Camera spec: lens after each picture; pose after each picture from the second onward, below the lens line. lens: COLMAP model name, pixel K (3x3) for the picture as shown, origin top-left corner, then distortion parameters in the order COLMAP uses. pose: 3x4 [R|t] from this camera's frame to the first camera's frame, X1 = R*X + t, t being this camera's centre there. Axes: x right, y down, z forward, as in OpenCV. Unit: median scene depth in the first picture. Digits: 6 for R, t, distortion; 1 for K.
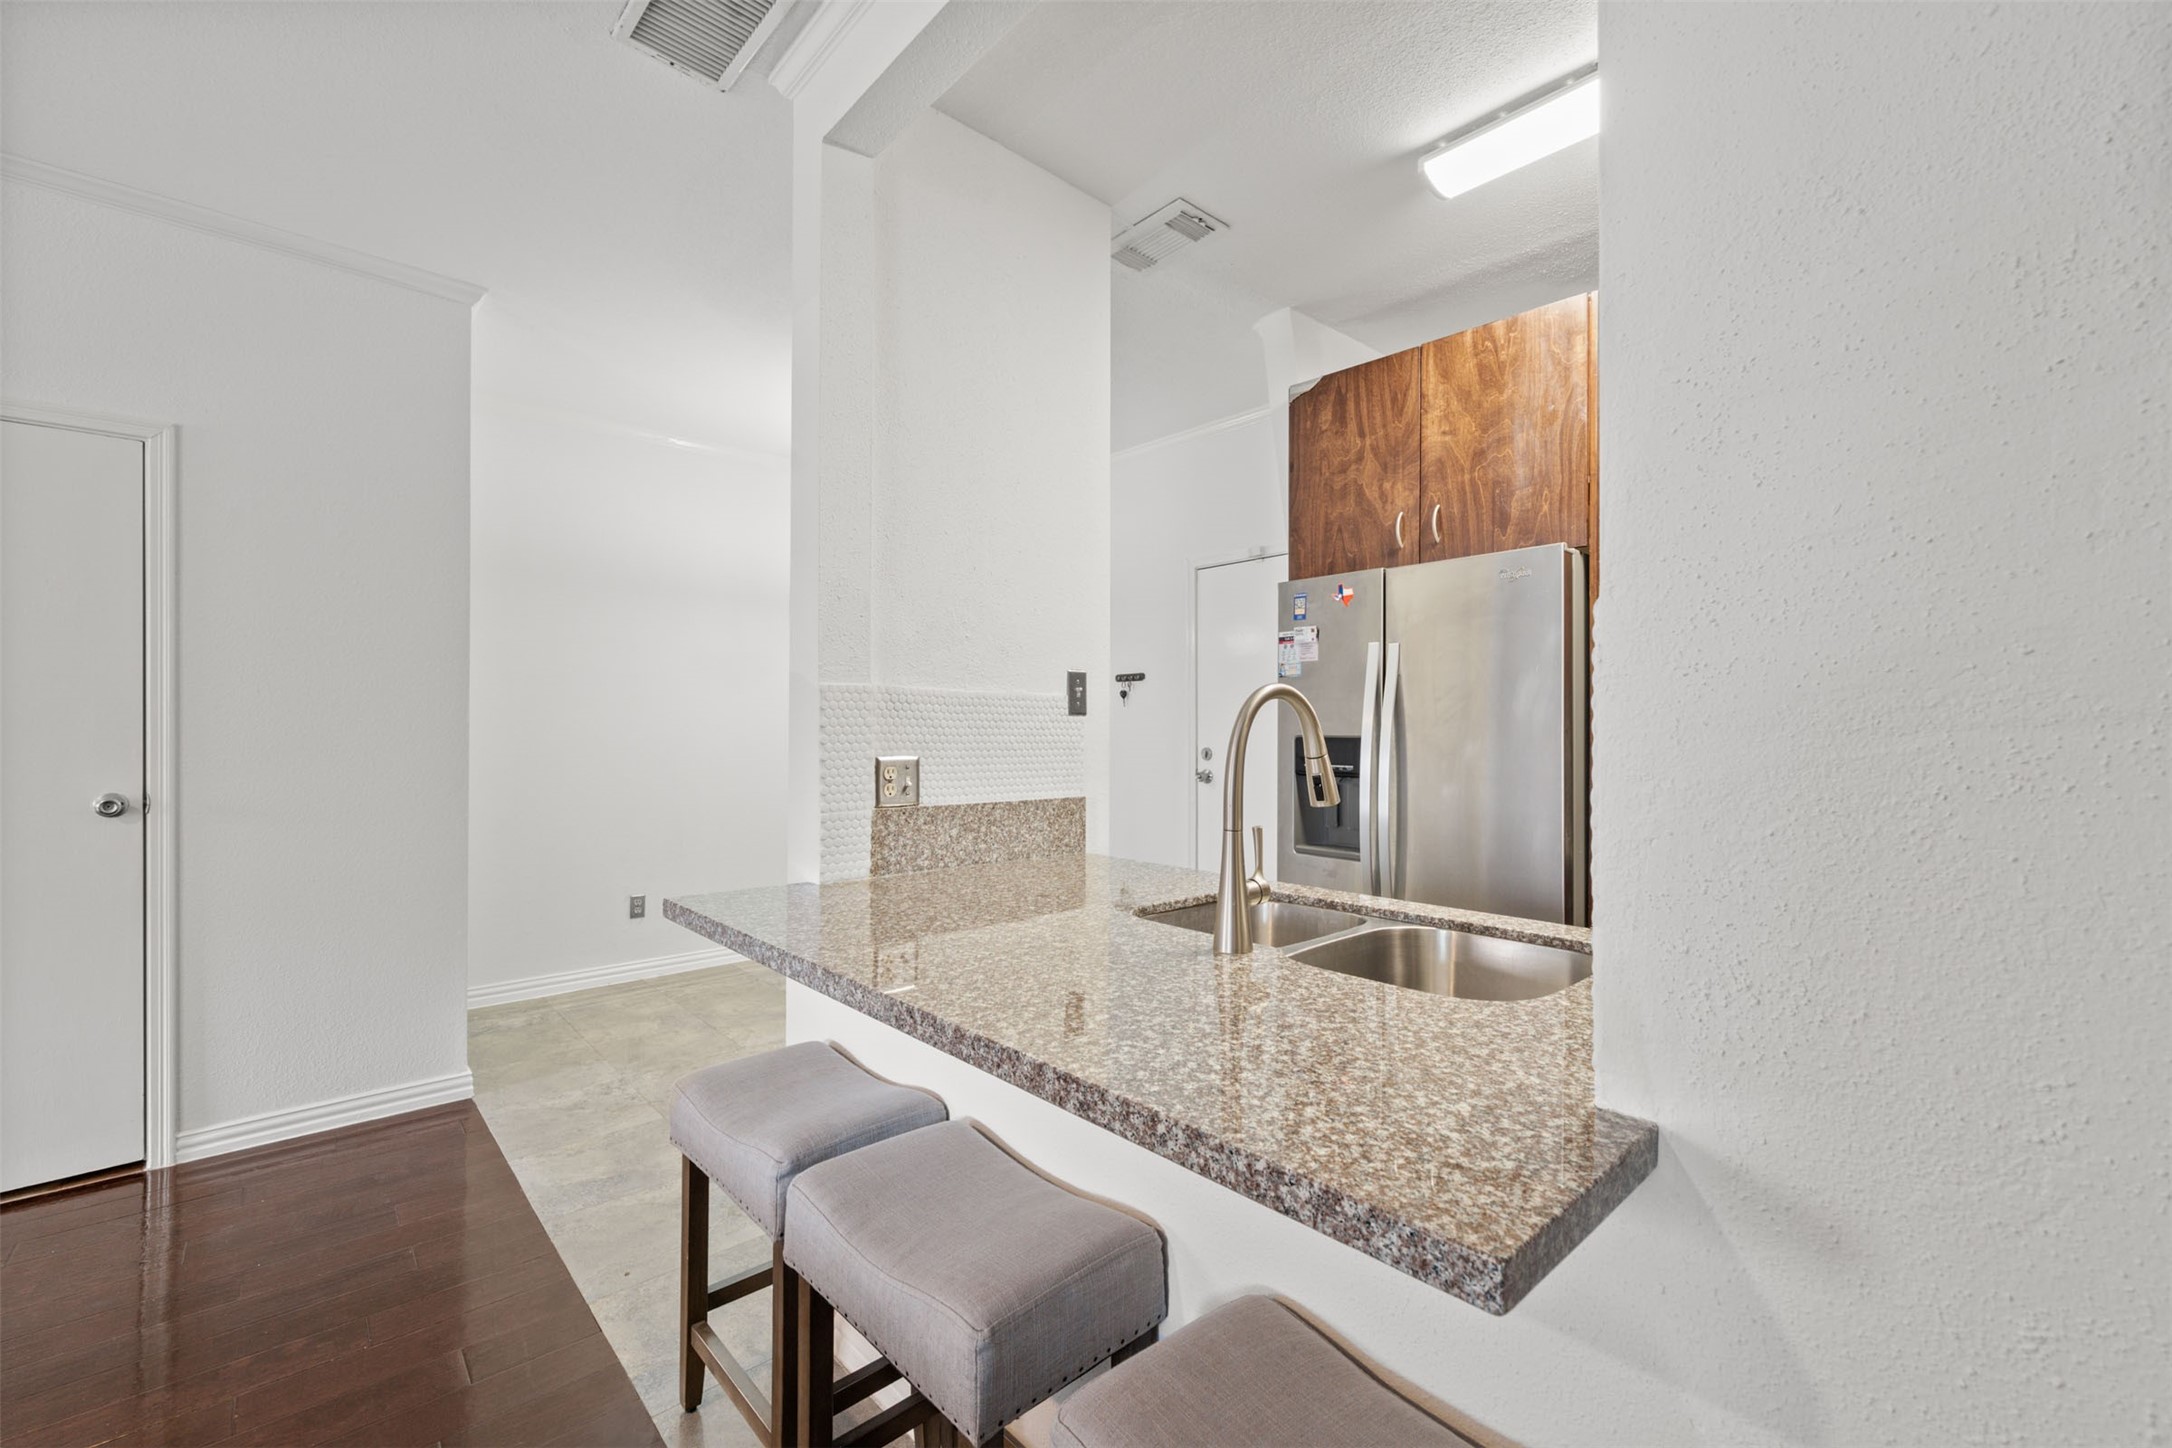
lens RADIAL K [[900.0, 0, 1085.4], [0, 900.0, 723.1], [0, 0, 1]] dist [0.000559, 0.000041]
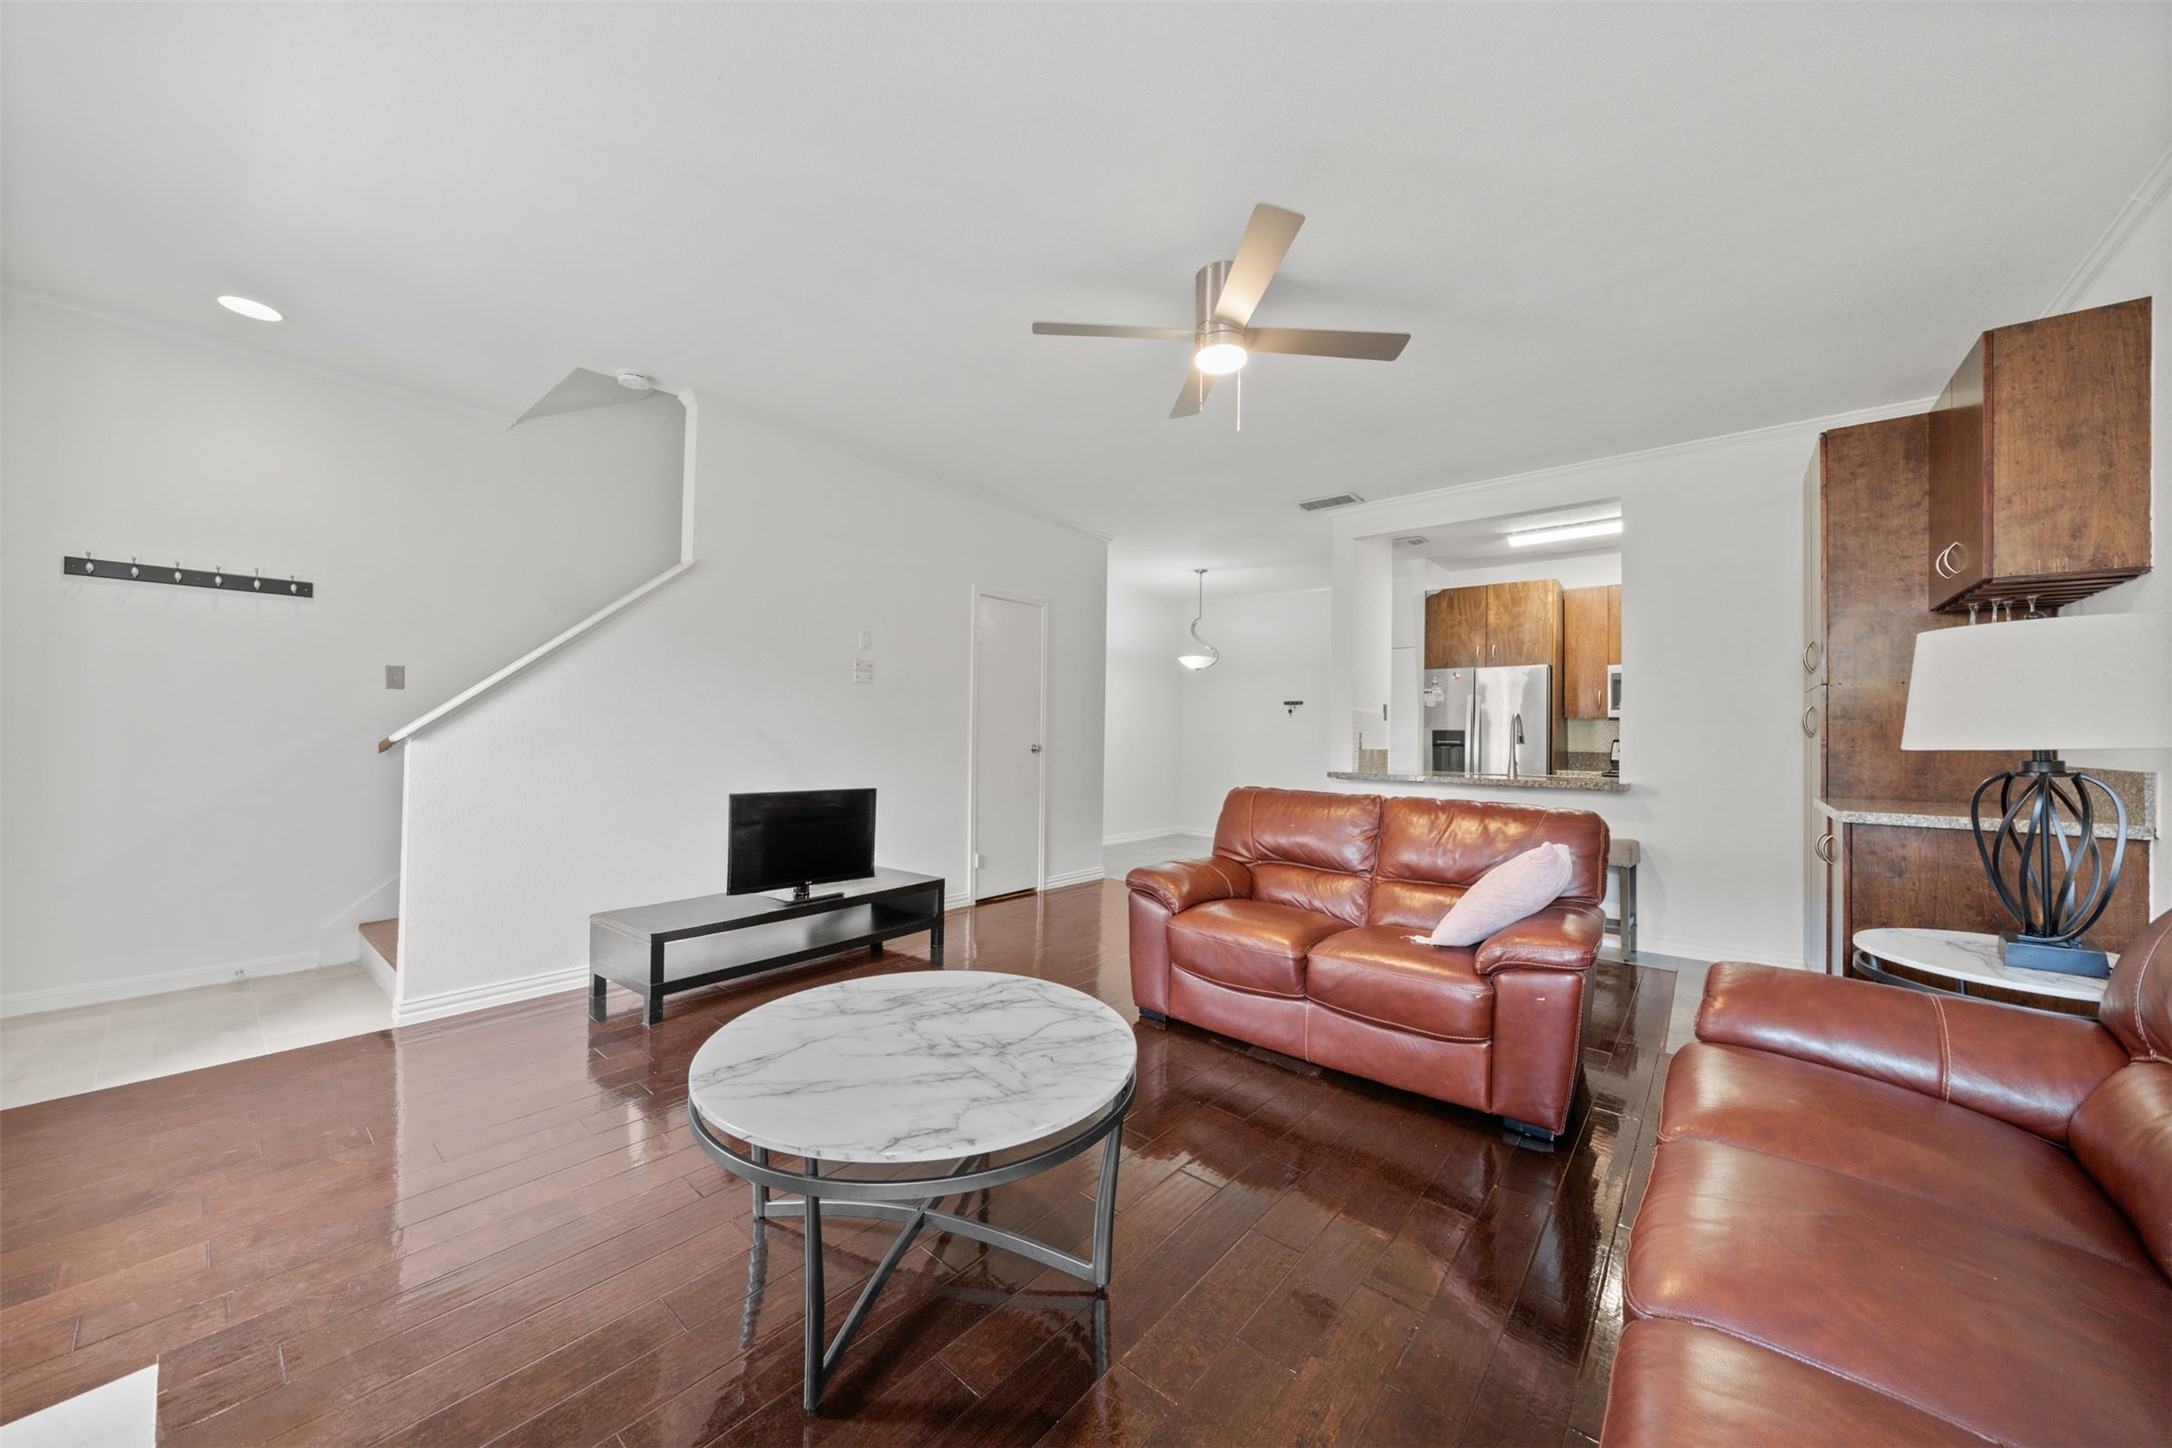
lens RADIAL K [[761.1, 0, 1085.8], [0, 761.1, 726.2], [0, 0, 1]] dist [-0.000841, -0.000005]
pose [[0.990789, 0.016185, 0.134443, -1.111741], [-0.015122, 0.999846, -0.008922, 0.039488], [-0.134567, 0.006807, 0.990881, -1.084944]]
